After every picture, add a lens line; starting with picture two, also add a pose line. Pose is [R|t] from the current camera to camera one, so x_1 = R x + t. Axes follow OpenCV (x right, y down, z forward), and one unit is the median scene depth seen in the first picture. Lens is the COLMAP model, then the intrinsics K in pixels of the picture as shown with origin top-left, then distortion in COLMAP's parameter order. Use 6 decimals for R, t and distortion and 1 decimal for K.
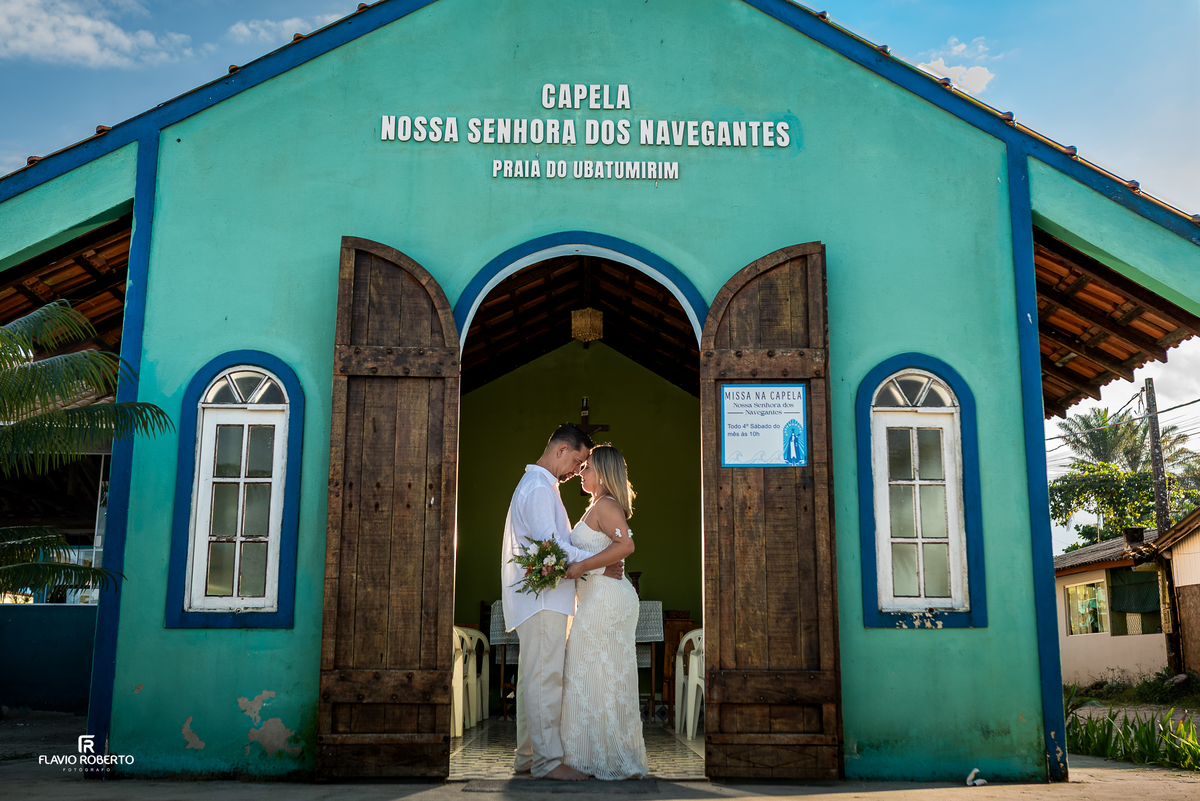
lens RADIAL K [[1302.0, 0, 602.2], [0, 1302.0, 381.9], [0, 0, 1]] dist [-0.000349, 0.000063]
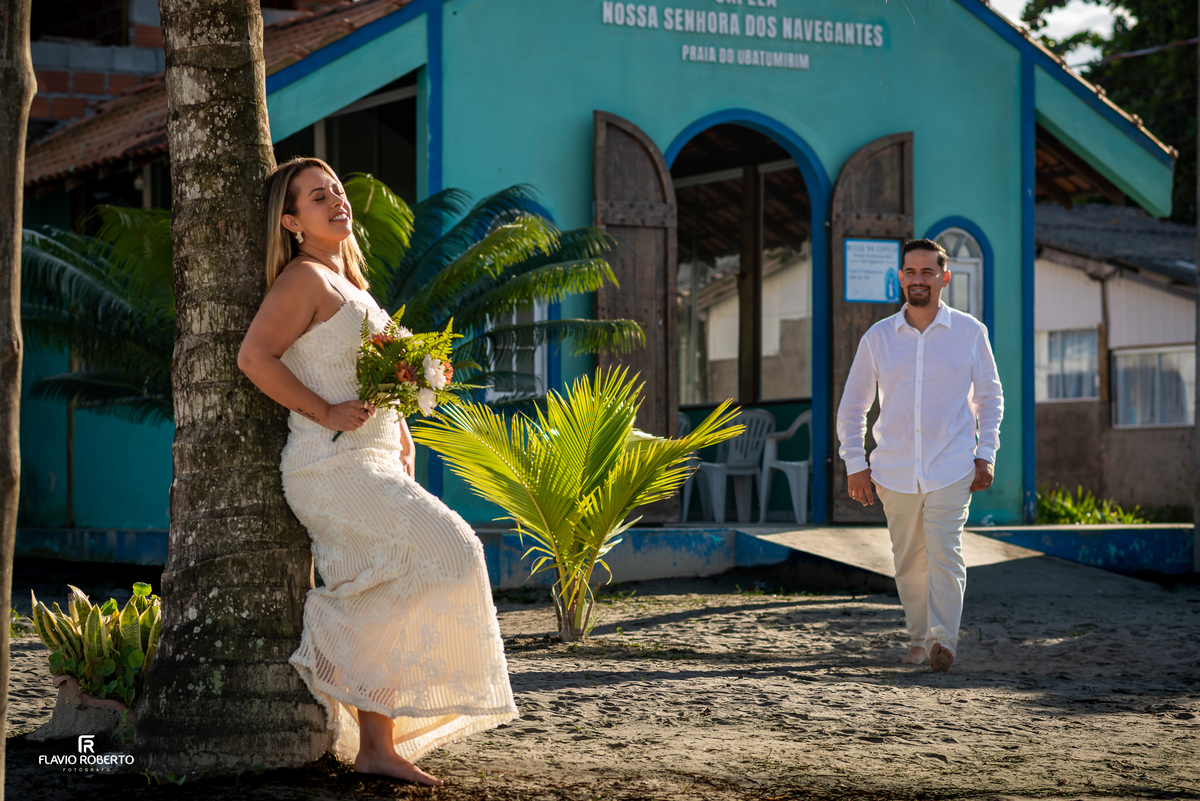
lens RADIAL K [[2919.3, 0, 565.1], [0, 2919.3, 407.4], [0, 0, 1]] dist [0.042698, -0.333168]
pose [[0.894589, 0.008276, 0.446813, -1.513672], [-0.089632, 0.982835, 0.161253, -0.287788], [-0.437808, -0.184303, 0.879975, -1.550736]]
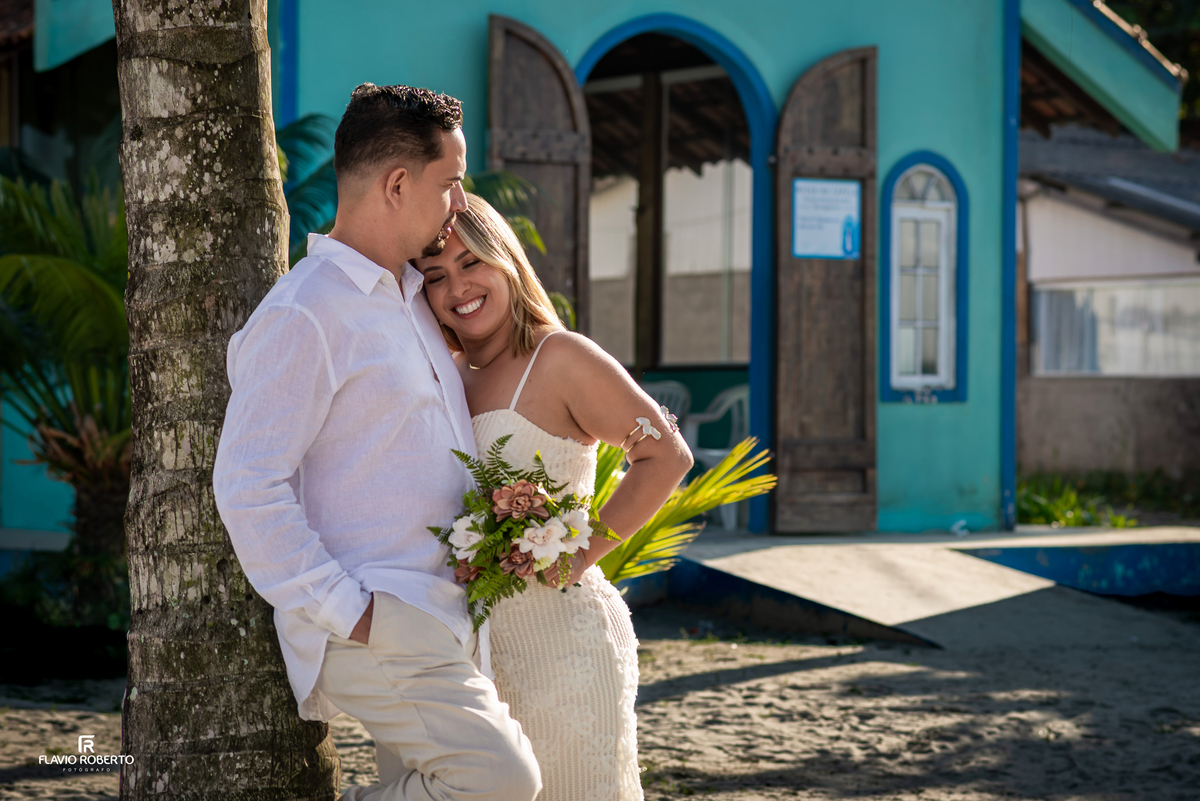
lens RADIAL K [[3348.4, 0, 651.3], [0, 3348.4, 401.8], [0, 0, 1]] dist [0.010102, 0.064443]
pose [[0.845715, 0.002318, 0.533630, -1.487152], [-0.116540, 0.976655, 0.180455, -0.304360], [-0.520754, -0.214803, 0.826242, -1.258945]]
